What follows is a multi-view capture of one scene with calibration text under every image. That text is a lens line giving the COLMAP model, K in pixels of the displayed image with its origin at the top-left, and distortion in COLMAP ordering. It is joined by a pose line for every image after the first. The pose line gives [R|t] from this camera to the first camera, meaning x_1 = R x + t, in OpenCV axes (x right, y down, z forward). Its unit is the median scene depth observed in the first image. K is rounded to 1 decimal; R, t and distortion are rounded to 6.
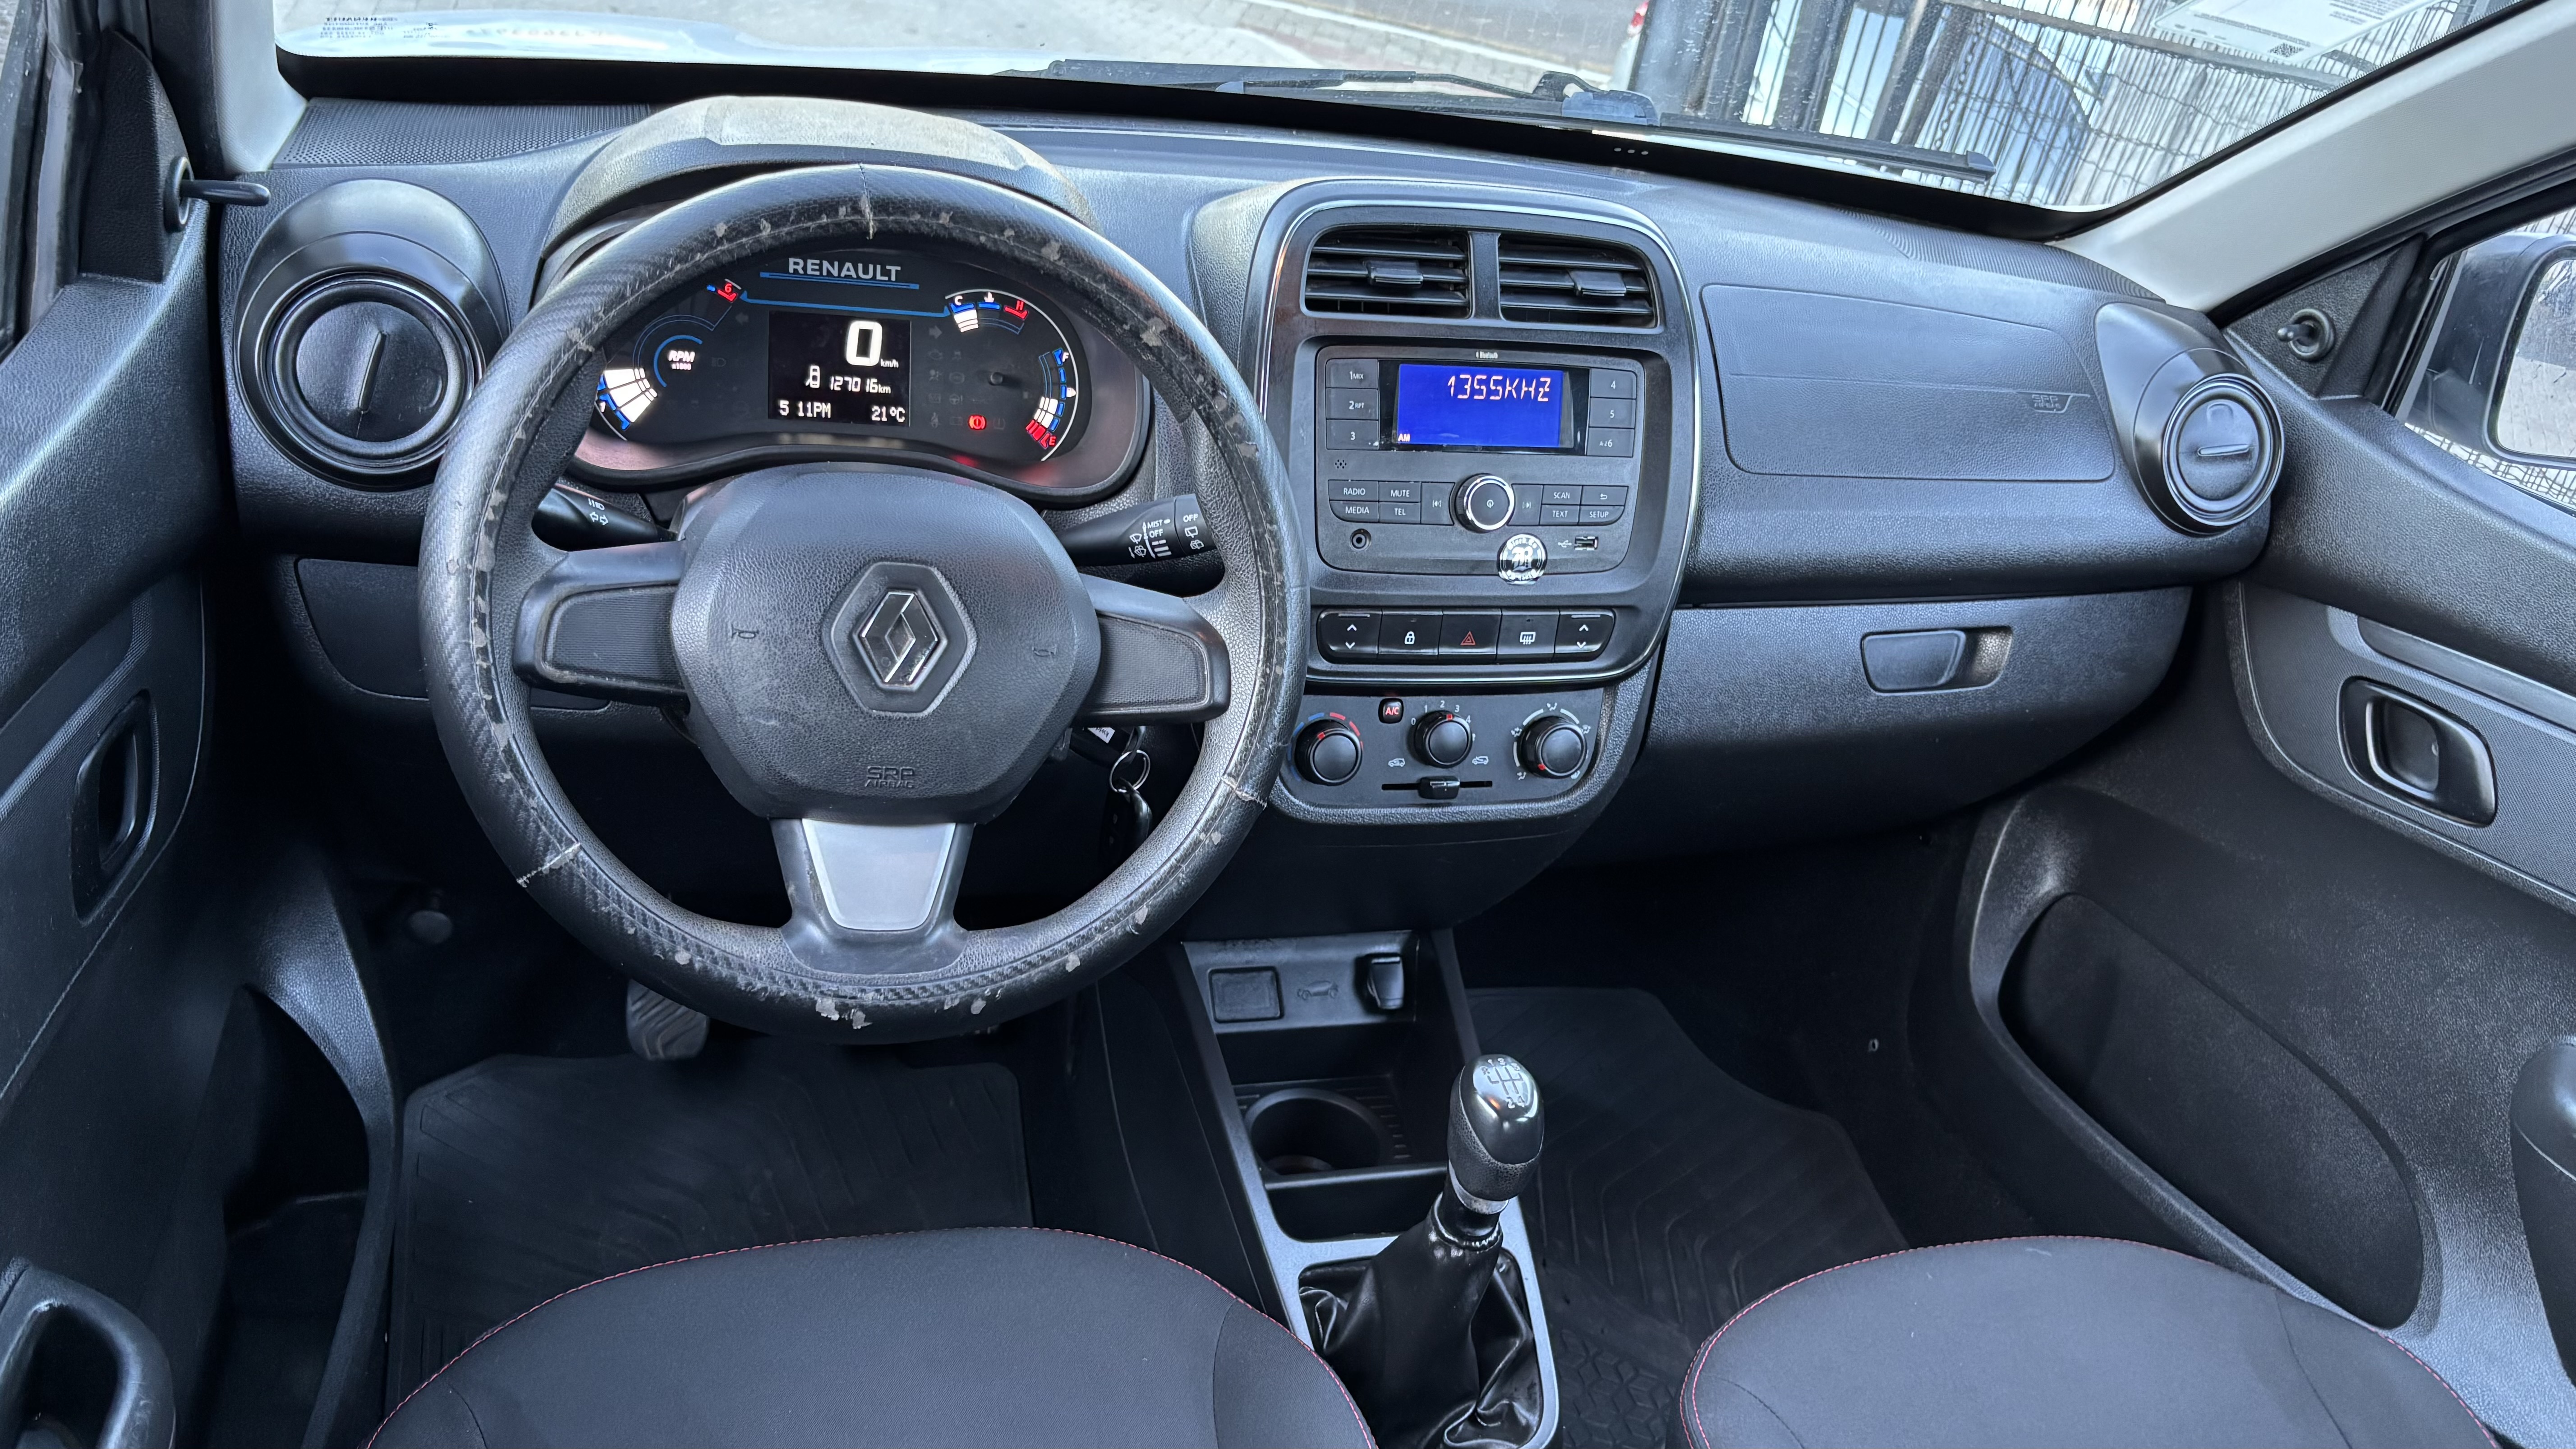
lens RADIAL K [[2012.0, 0, 1186.4], [0, 2012.0, 715.9], [0, 0, 1]] dist [0.001908, -0.006794]
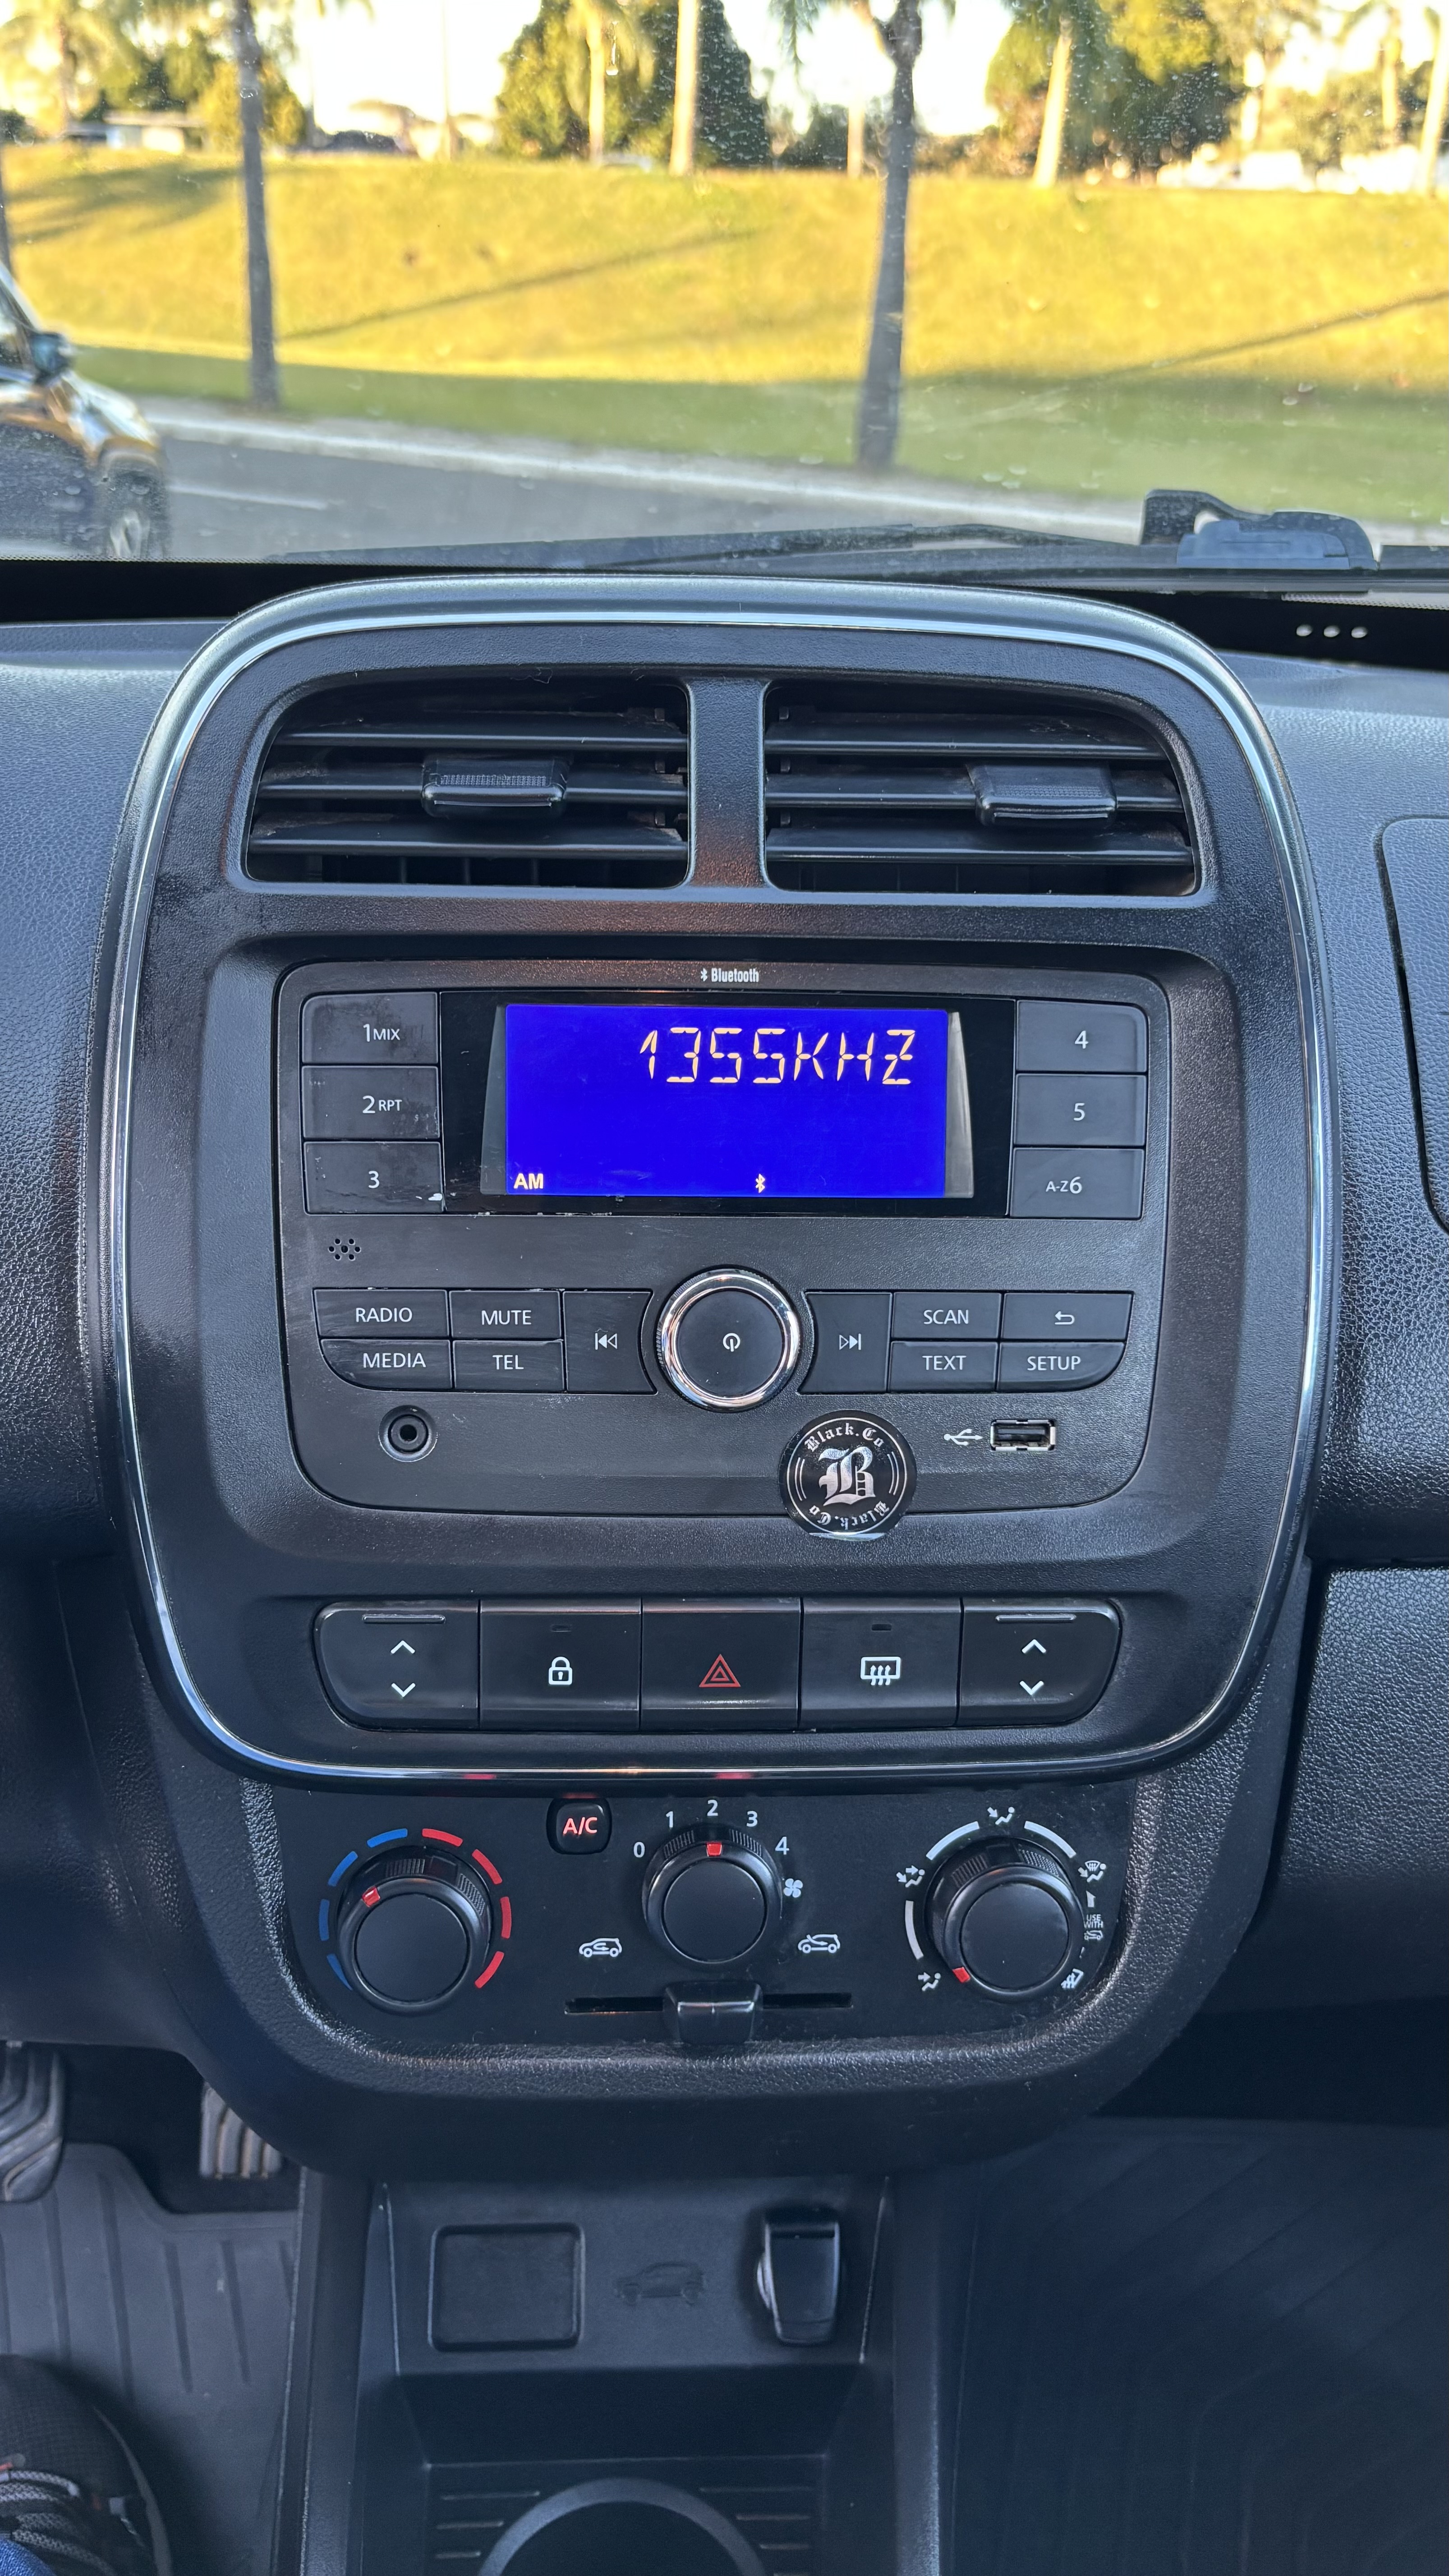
lens RADIAL K [[2012.0, 0, 724.5], [0, 2012.0, 1288.0], [0, 0, 1]] dist [0.001908, -0.006794]
pose [[0.971999, -0.010827, -0.234734, 0.238886], [-0.012430, 0.995171, -0.097371, -0.076649], [0.234655, 0.097562, 0.967171, 0.607737]]
